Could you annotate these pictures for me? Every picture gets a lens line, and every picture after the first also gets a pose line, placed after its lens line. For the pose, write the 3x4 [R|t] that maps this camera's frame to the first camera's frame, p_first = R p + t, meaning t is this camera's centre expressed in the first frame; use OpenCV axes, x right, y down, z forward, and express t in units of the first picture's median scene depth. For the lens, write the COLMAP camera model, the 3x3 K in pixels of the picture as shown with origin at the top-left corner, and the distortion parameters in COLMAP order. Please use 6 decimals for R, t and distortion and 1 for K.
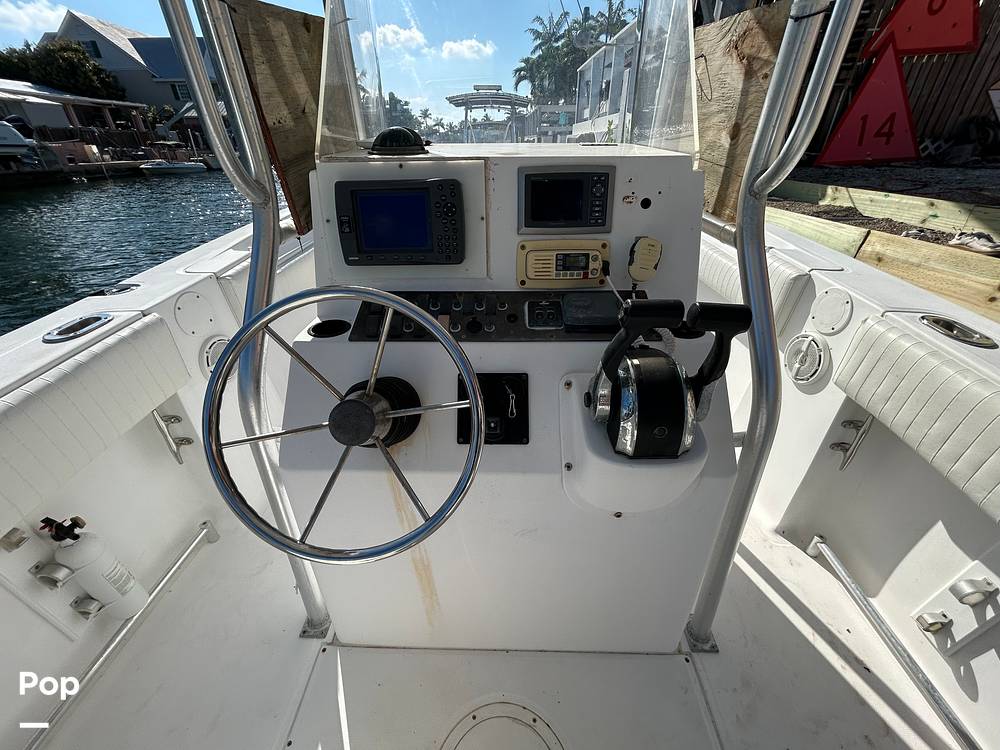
lens RADIAL K [[405.6, 0, 500.0], [0, 405.6, 375.0], [0, 0, 1]] dist [0.005956, -0.000083]
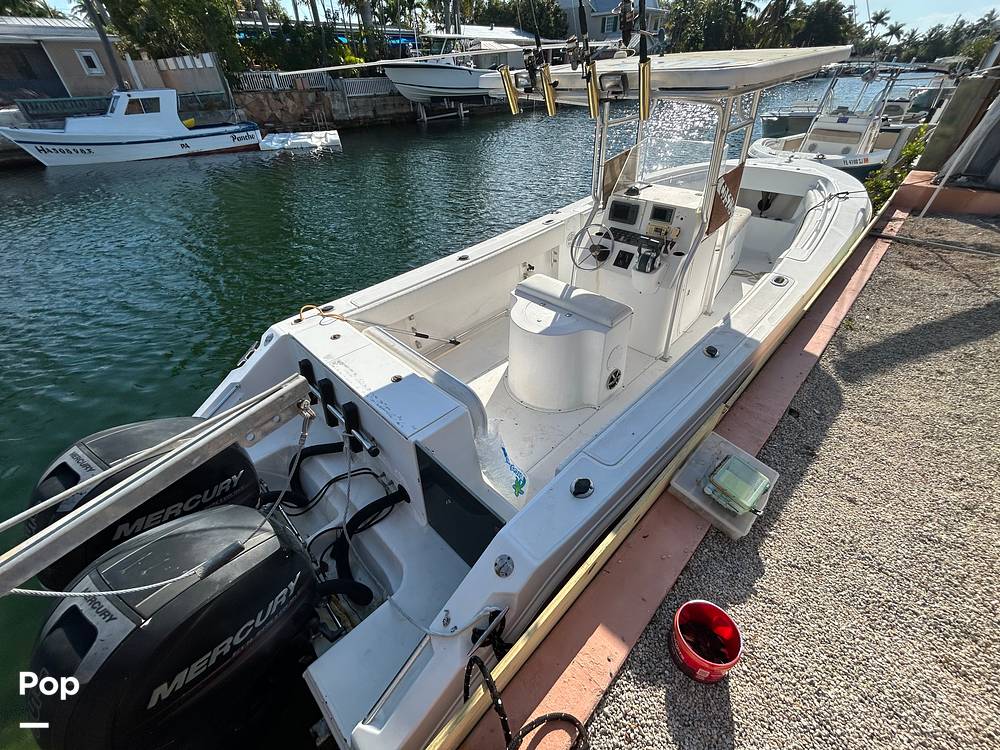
lens RADIAL K [[405.3, 0, 502.0], [0, 405.3, 376.6], [0, 0, 1]] dist [-0.000532, 0.000255]
pose [[0.718644, 0.411323, -0.560682, 1.437875], [-0.328063, 0.911473, 0.248178, 0.413293], [0.613128, 0.005588, 0.789964, -2.319569]]
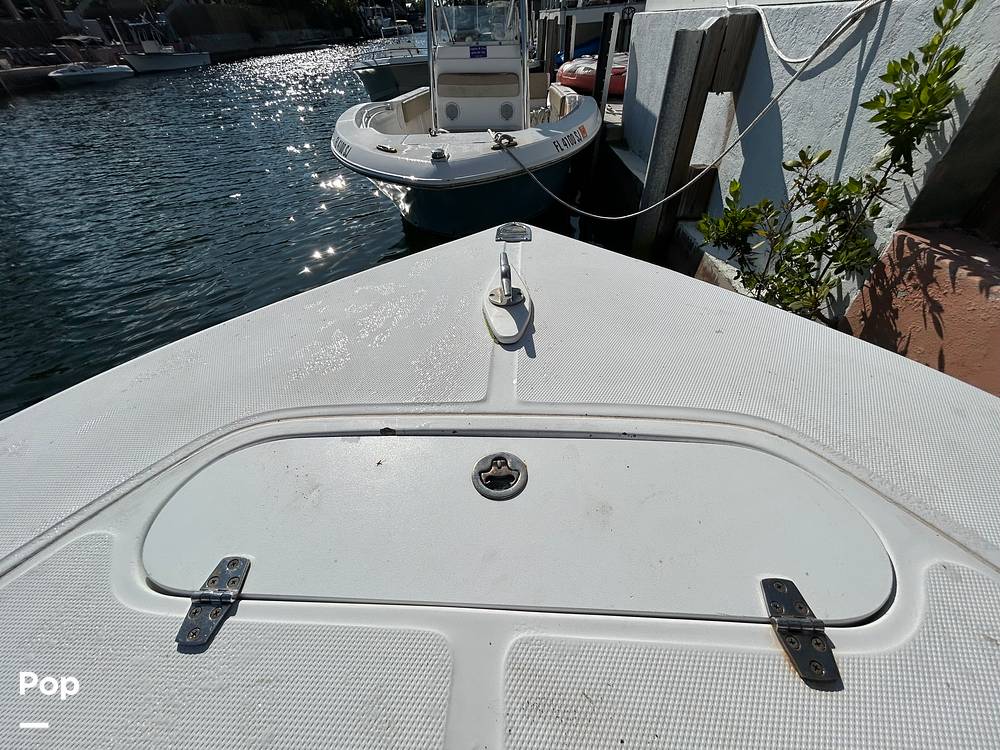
lens RADIAL K [[405.3, 0, 502.0], [0, 405.3, 376.6], [0, 0, 1]] dist [-0.000532, 0.000255]
pose [[0.999569, -0.004295, -0.029038, 0.204420], [0.010057, 0.979476, 0.201307, -1.792263], [0.027577, -0.201513, 0.979098, 2.863439]]
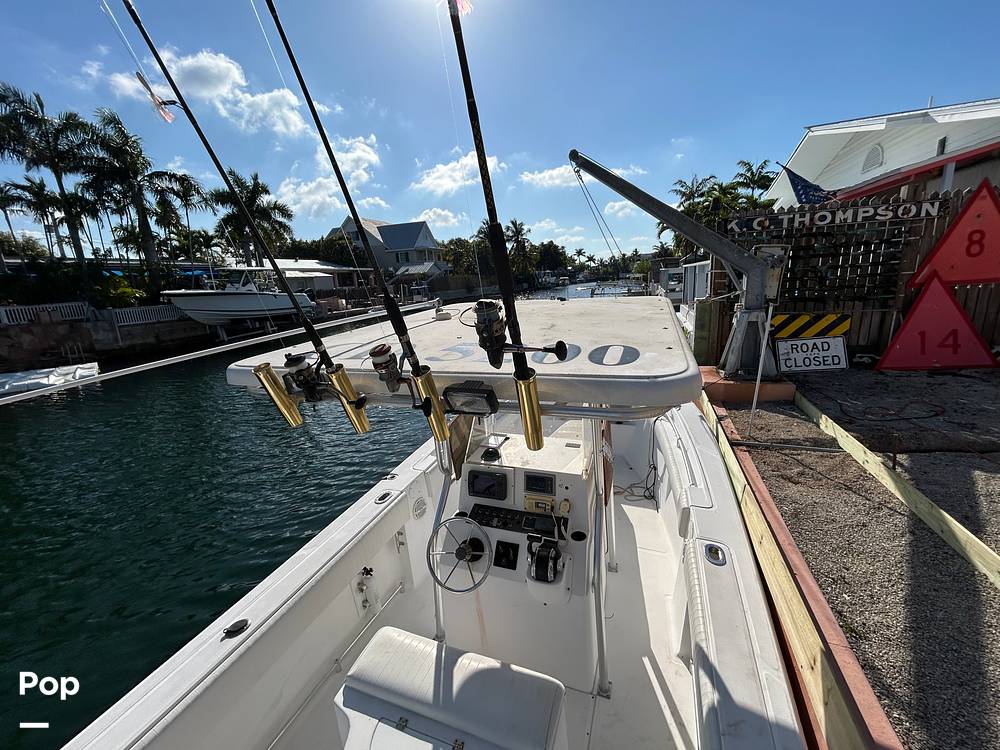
lens RADIAL K [[405.6, 0, 500.0], [0, 405.6, 375.0], [0, 0, 1]] dist [0.005956, -0.000083]
pose [[0.940551, 0.034413, -0.337903, 0.649609], [-0.124631, 0.960426, -0.249097, -0.315271], [0.315959, 0.276402, 0.907619, -1.504535]]
